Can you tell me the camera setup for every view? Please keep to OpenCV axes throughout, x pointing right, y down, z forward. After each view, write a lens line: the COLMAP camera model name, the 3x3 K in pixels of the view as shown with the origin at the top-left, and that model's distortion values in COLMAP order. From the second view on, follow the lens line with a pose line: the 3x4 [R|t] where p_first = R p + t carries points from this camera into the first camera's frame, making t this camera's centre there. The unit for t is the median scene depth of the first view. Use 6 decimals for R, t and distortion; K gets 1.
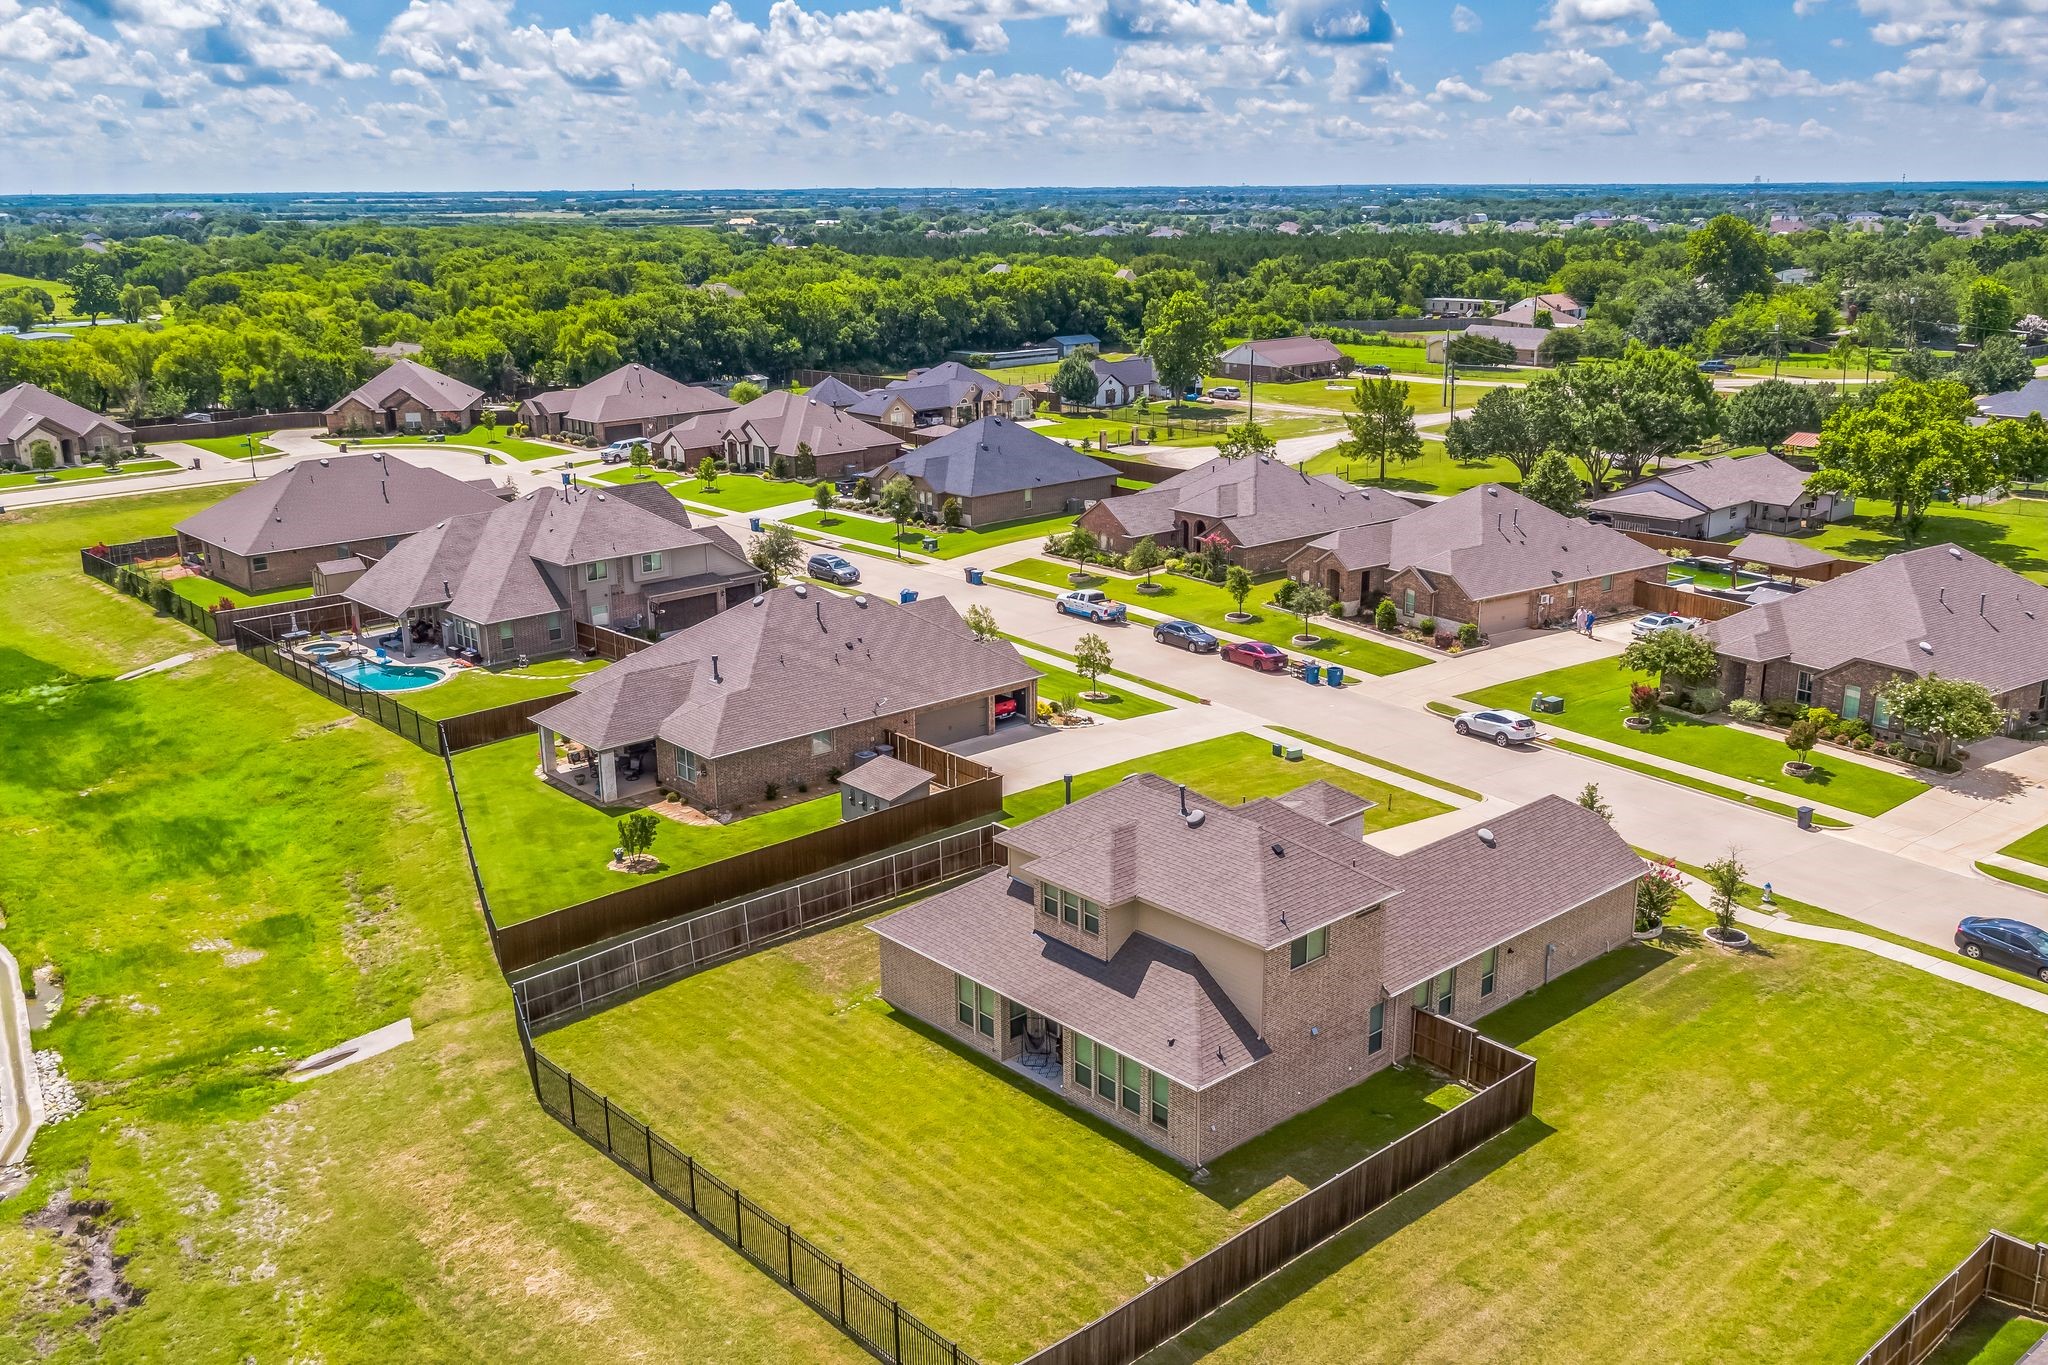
lens RADIAL K [[1770.0, 0, 1030.6], [0, 1770.0, 682.6], [0, 0, 1]] dist [0.001448, 0.010171]
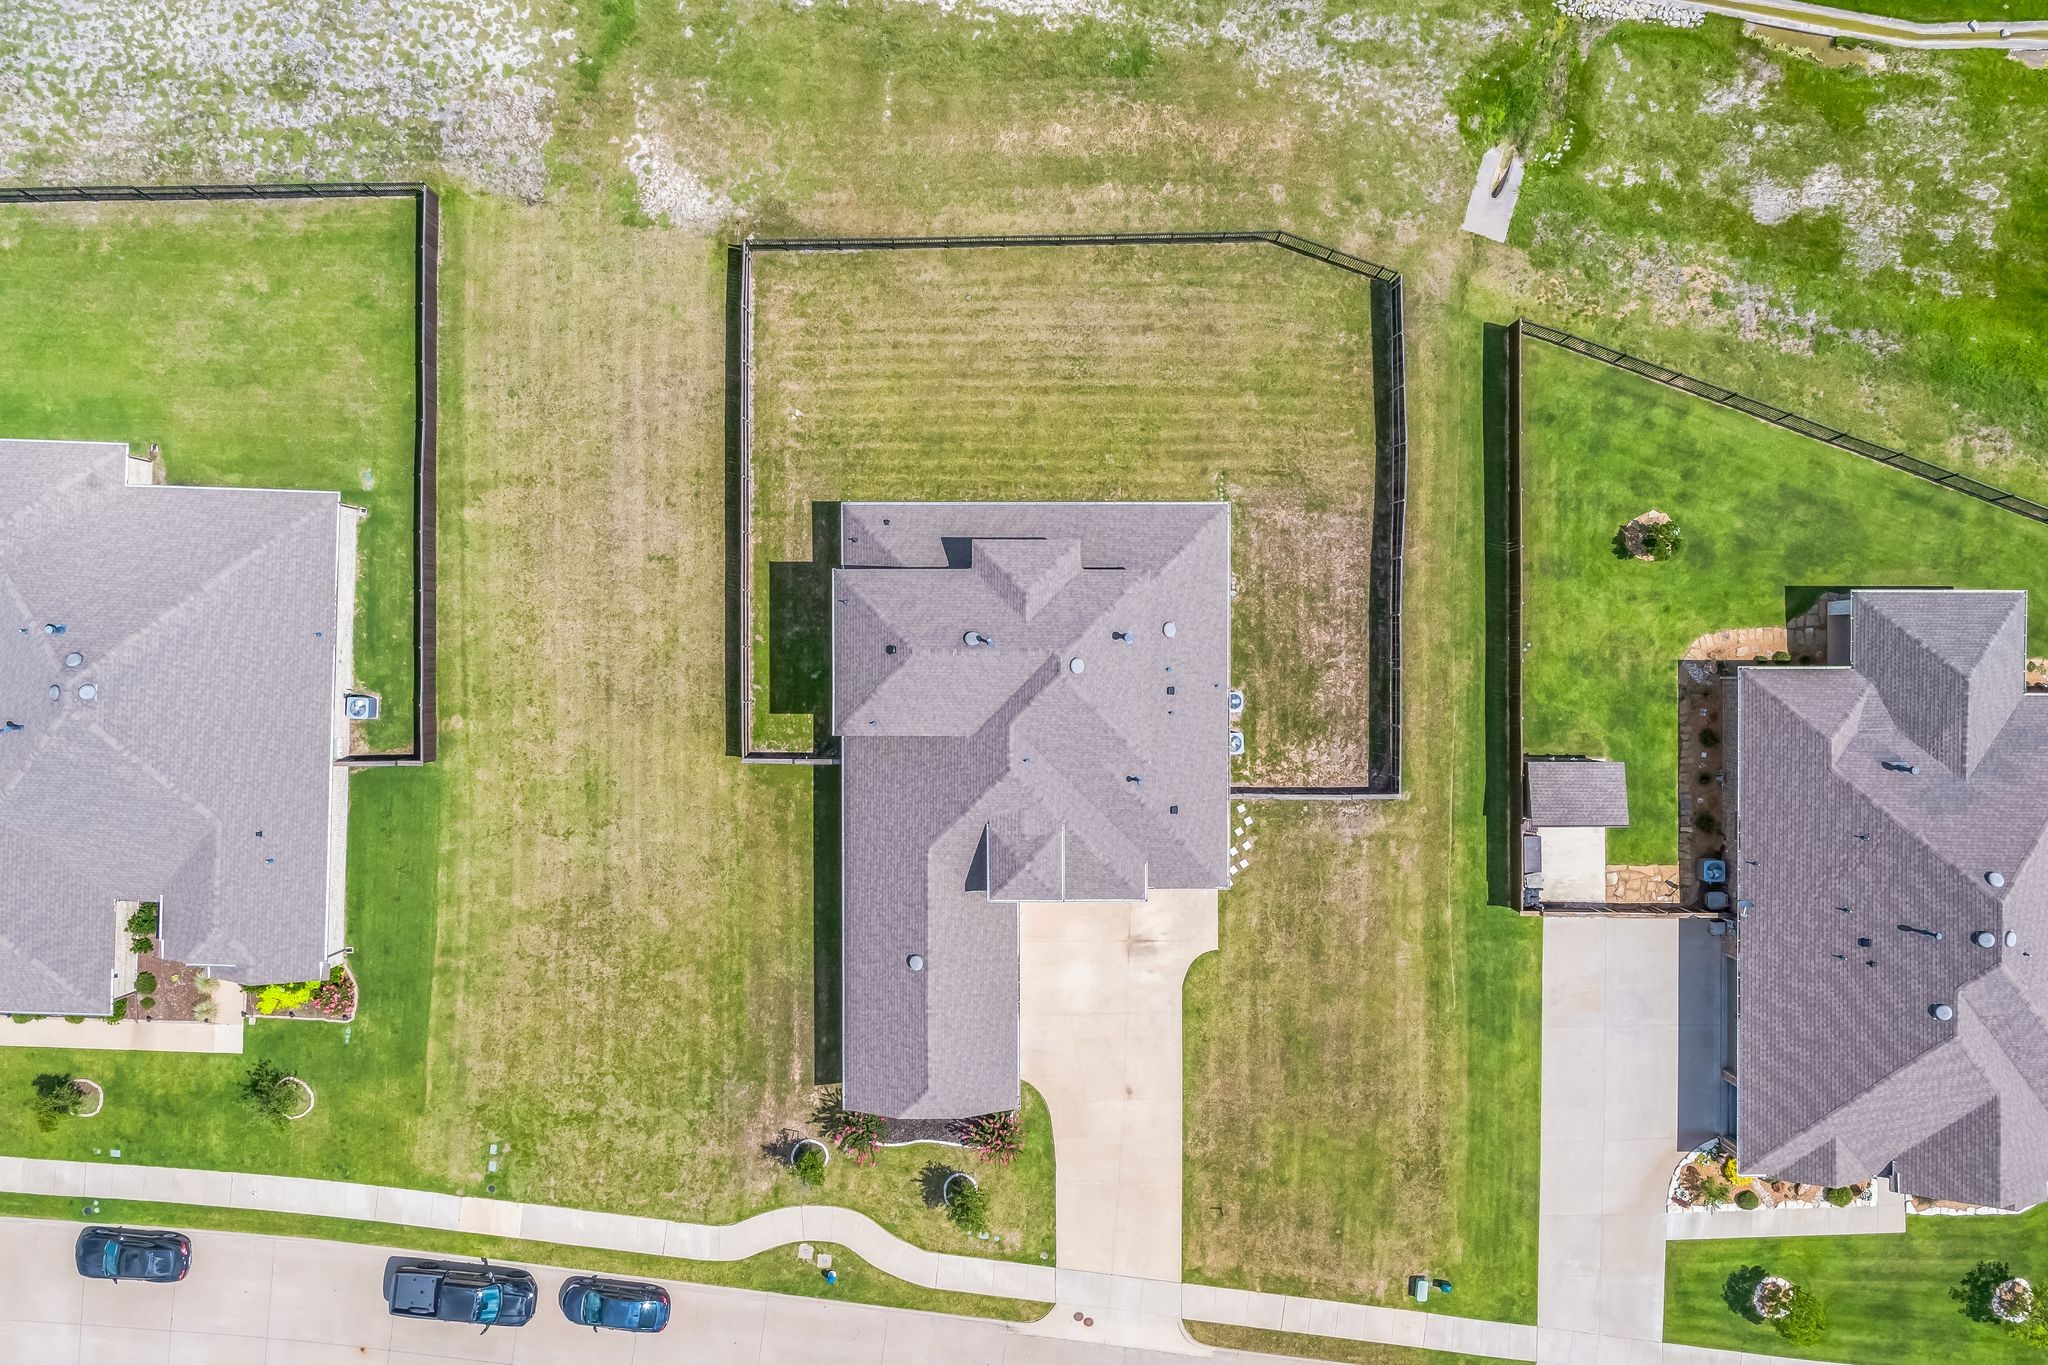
lens RADIAL K [[1770.0, 0, 1030.6], [0, 1770.0, 682.6], [0, 0, 1]] dist [0.001448, 0.010171]
pose [[-0.665262, 0.746518, 0.011747, 0.046402], [-0.203709, -0.196629, 0.959083, -0.659587], [0.718282, 0.635648, 0.282882, 0.436296]]
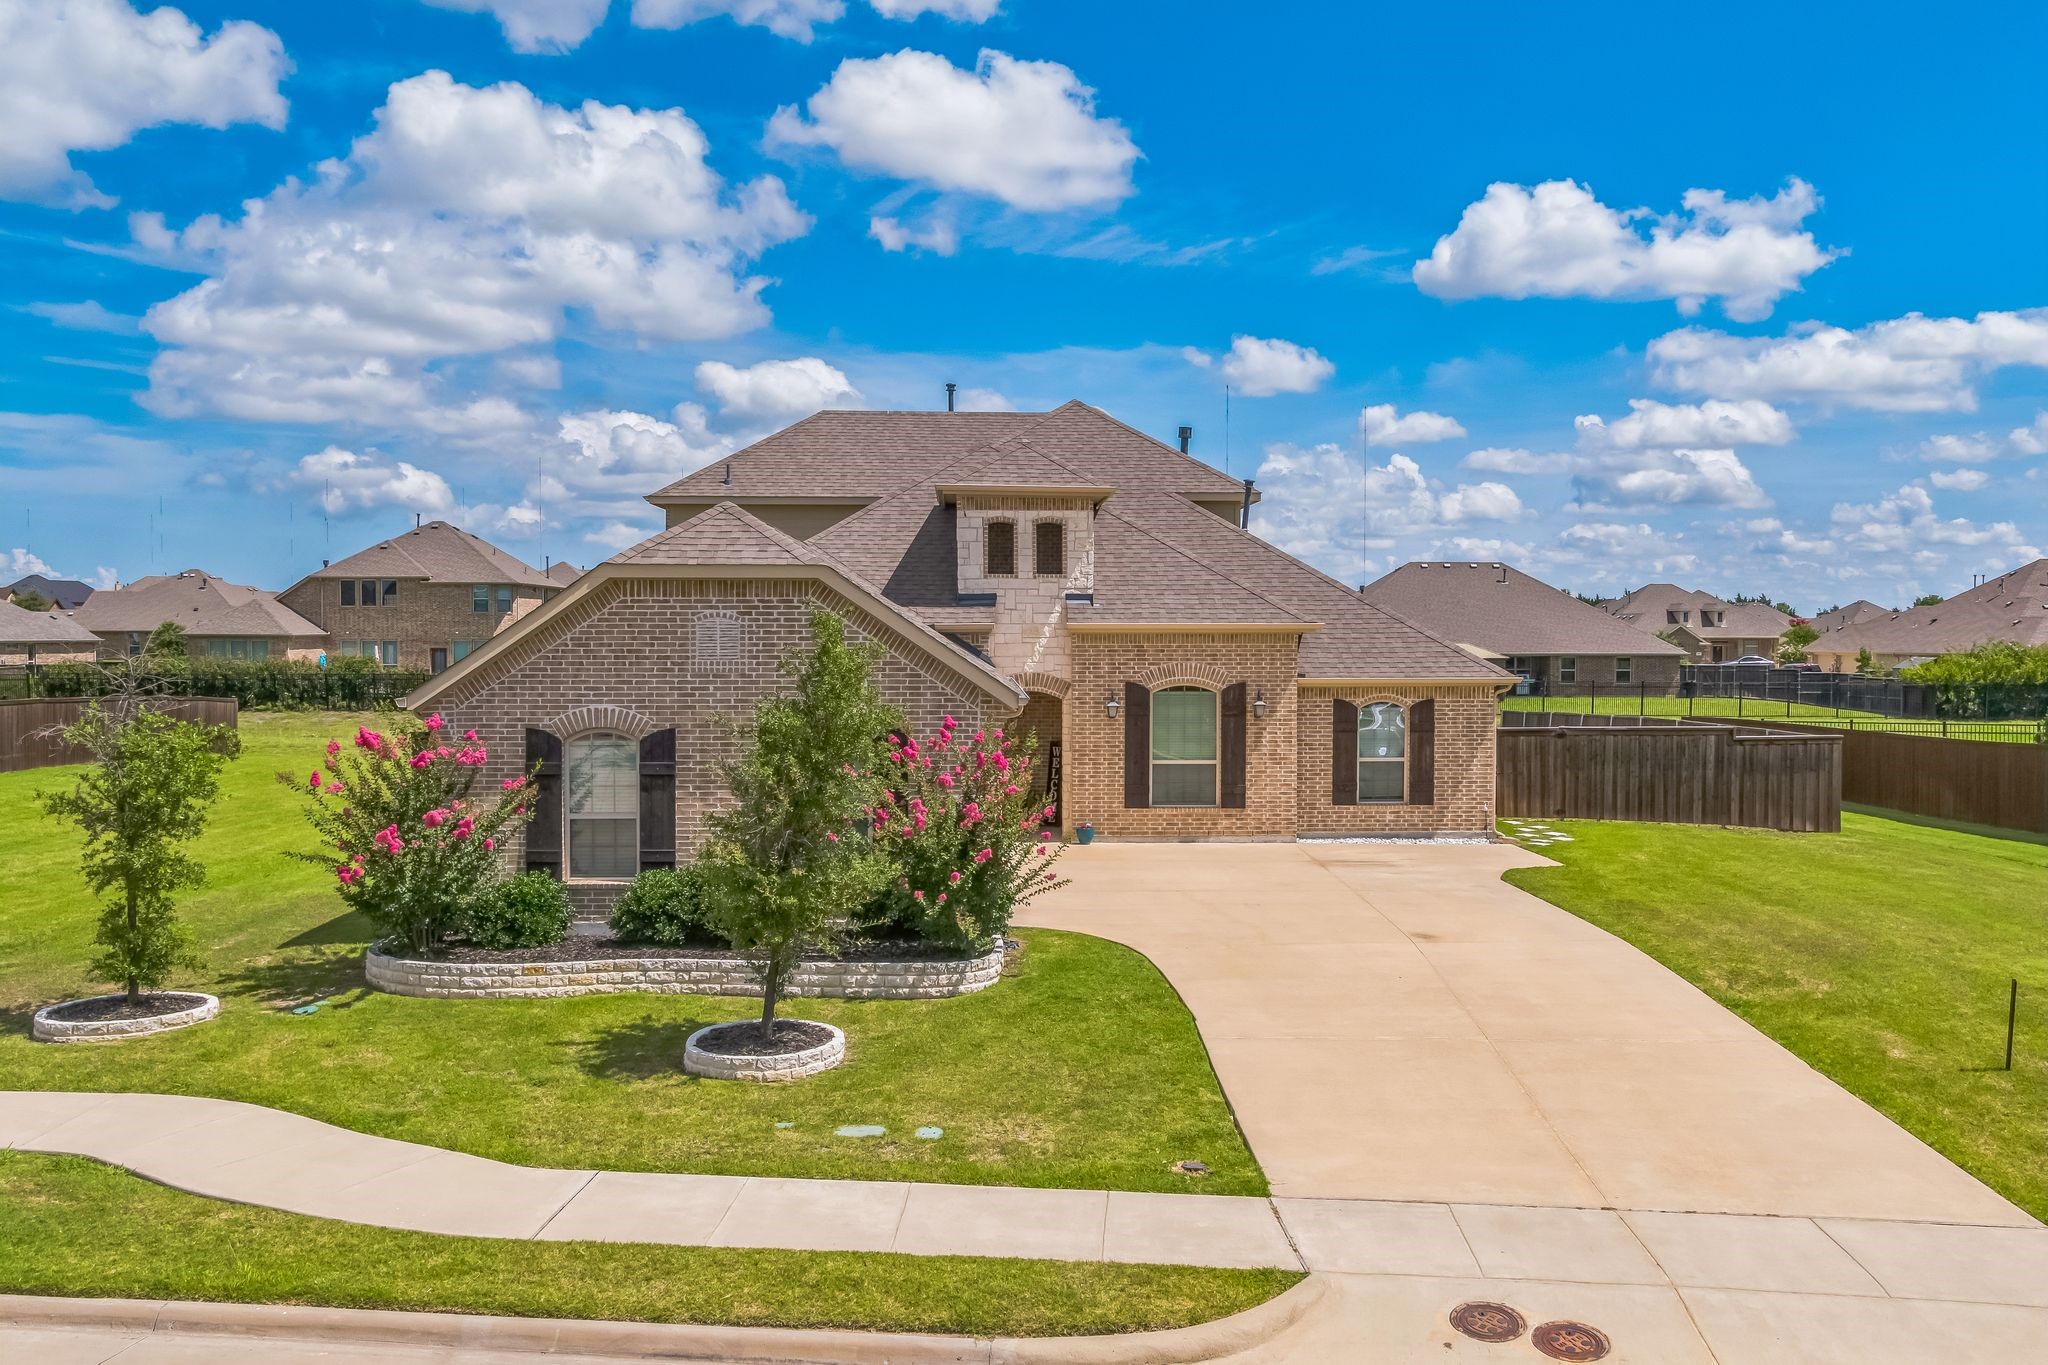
lens RADIAL K [[1770.0, 0, 1030.6], [0, 1770.0, 682.6], [0, 0, 1]] dist [0.001448, 0.010171]
pose [[-0.641127, 0.029078, -0.766884, 0.371142], [-0.204842, 0.956543, 0.207521, 0.012158], [0.739592, 0.290138, -0.607309, 0.911624]]
